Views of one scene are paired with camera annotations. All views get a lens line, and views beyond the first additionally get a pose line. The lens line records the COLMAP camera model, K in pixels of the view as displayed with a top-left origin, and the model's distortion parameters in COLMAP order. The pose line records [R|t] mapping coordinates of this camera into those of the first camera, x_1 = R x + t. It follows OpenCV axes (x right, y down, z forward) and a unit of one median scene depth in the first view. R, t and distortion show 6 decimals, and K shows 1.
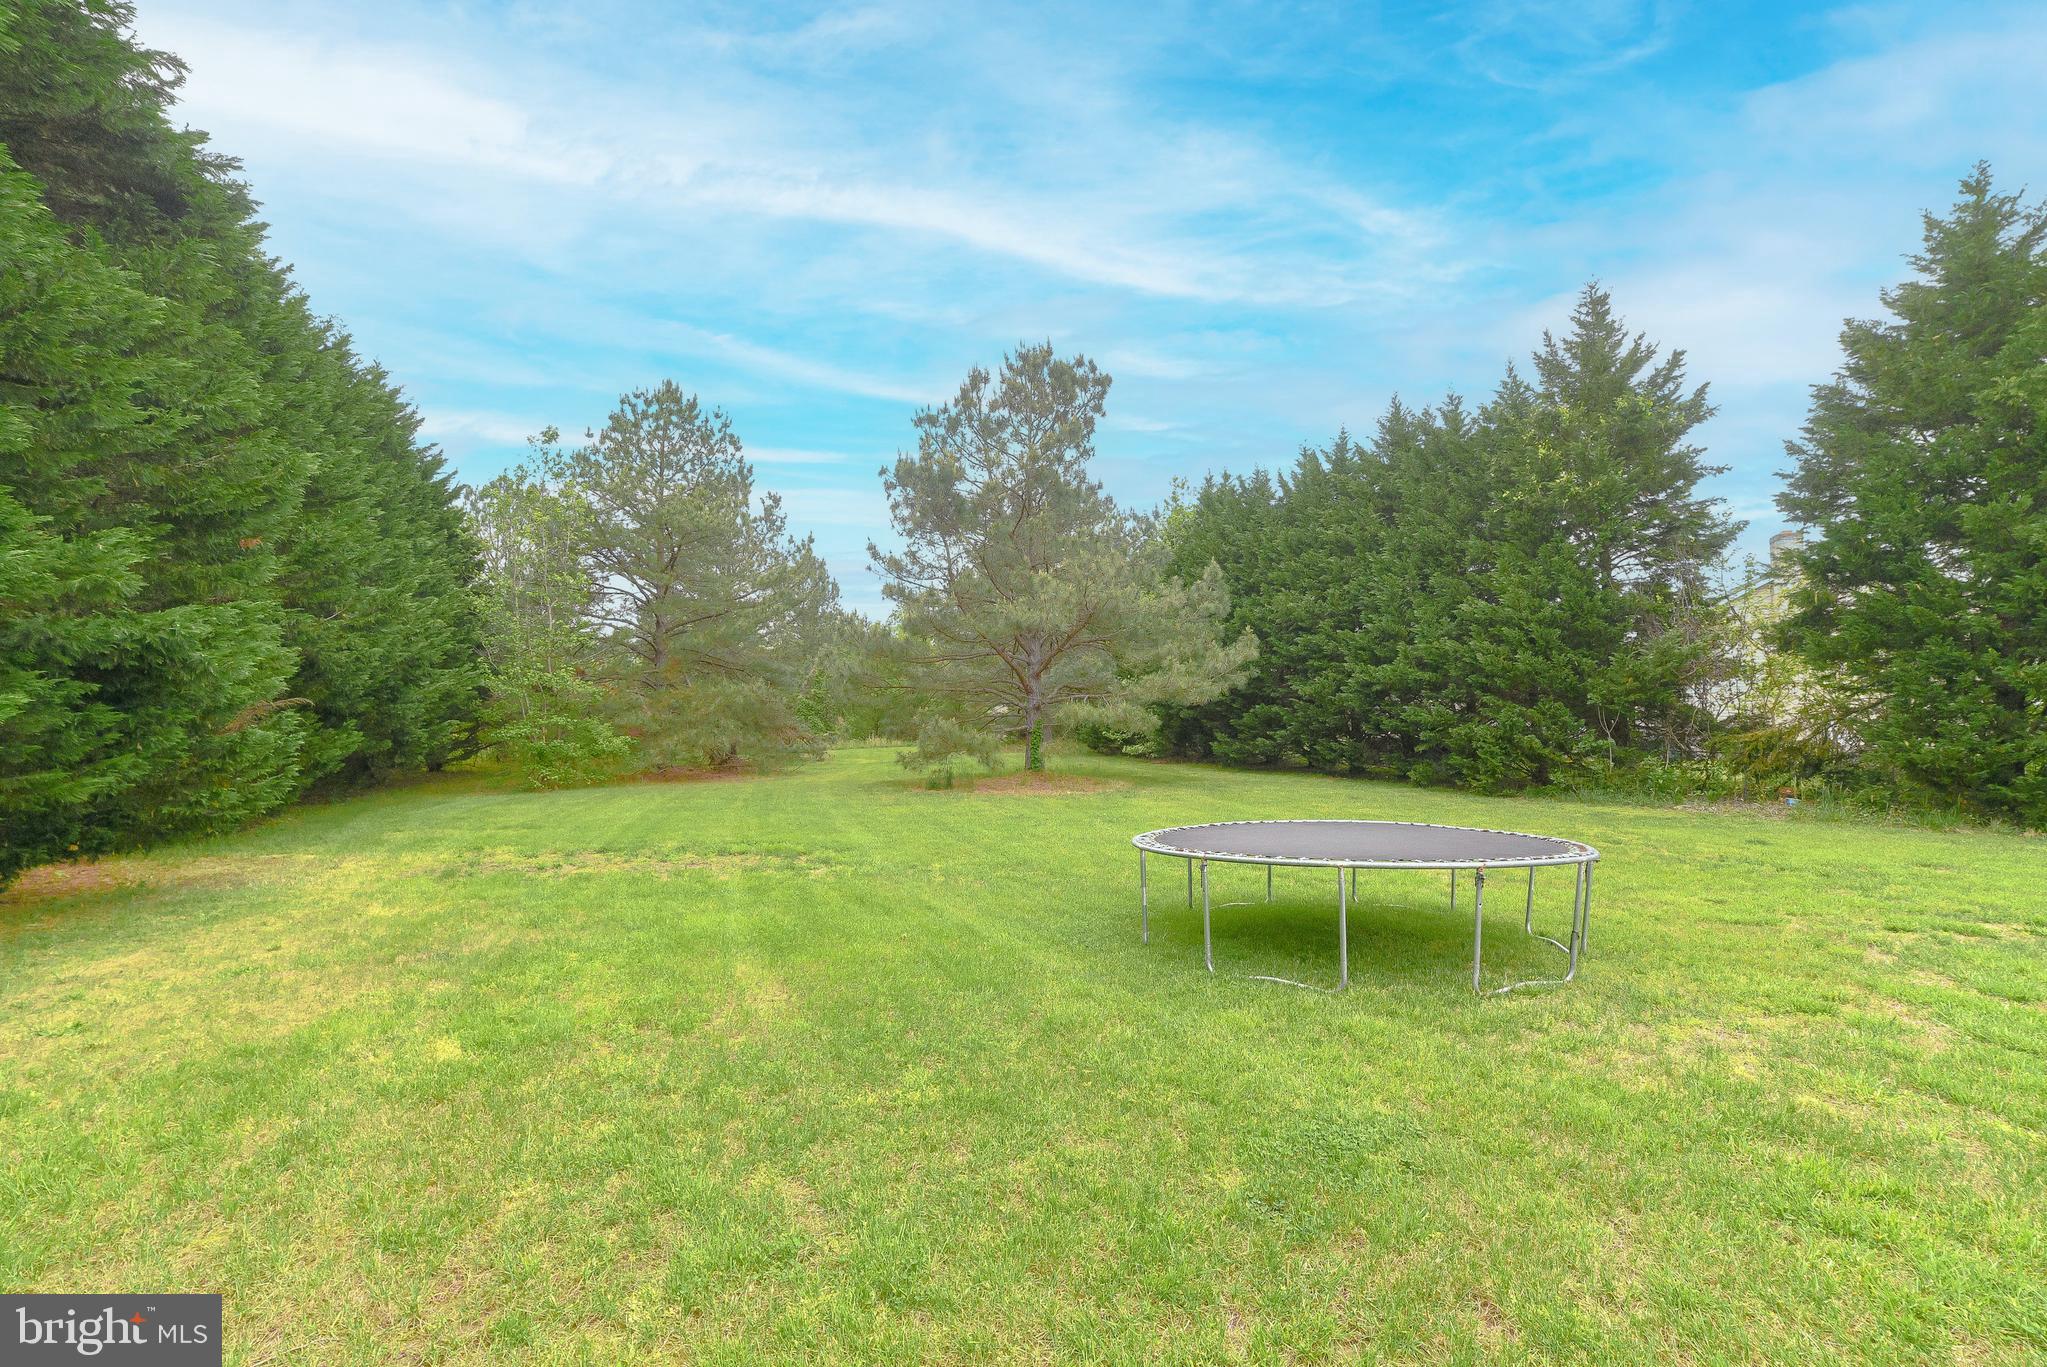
lens RADIAL K [[836.7, 0, 1011.7], [0, 836.7, 691.5], [0, 0, 1]] dist [0.028592, 0.000198]
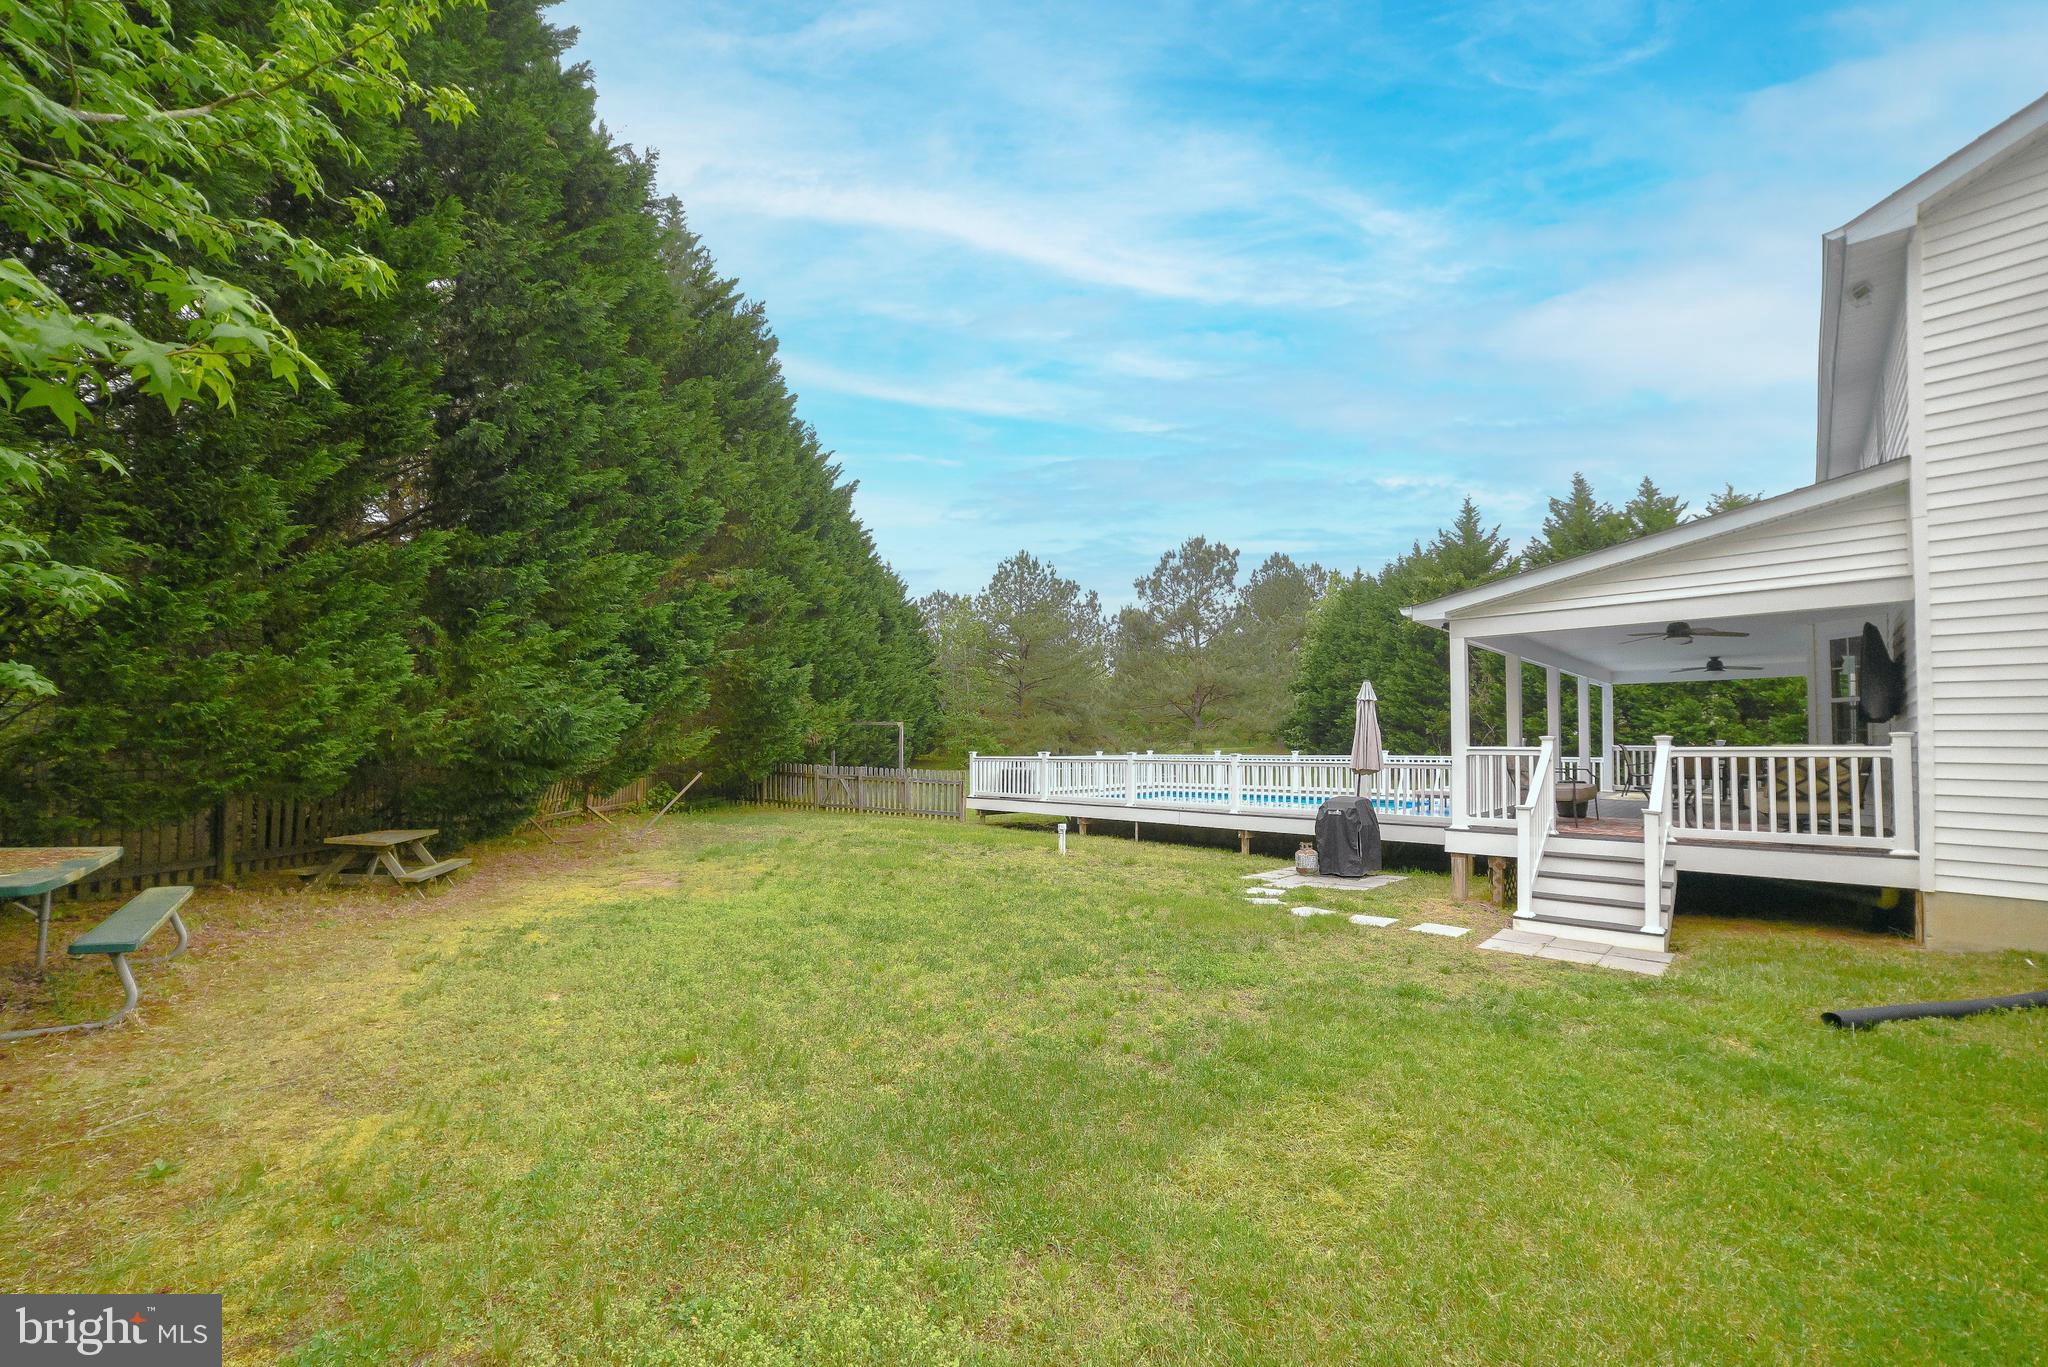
lens RADIAL K [[837.2, 0, 1025.3], [0, 837.2, 694.5], [0, 0, 1]] dist [0.028592, 0.000198]
pose [[0.917910, -0.020206, -0.396275, 0.309307], [0.004655, 0.999182, -0.040163, 0.010037], [0.396762, 0.035021, 0.917253, -0.645401]]
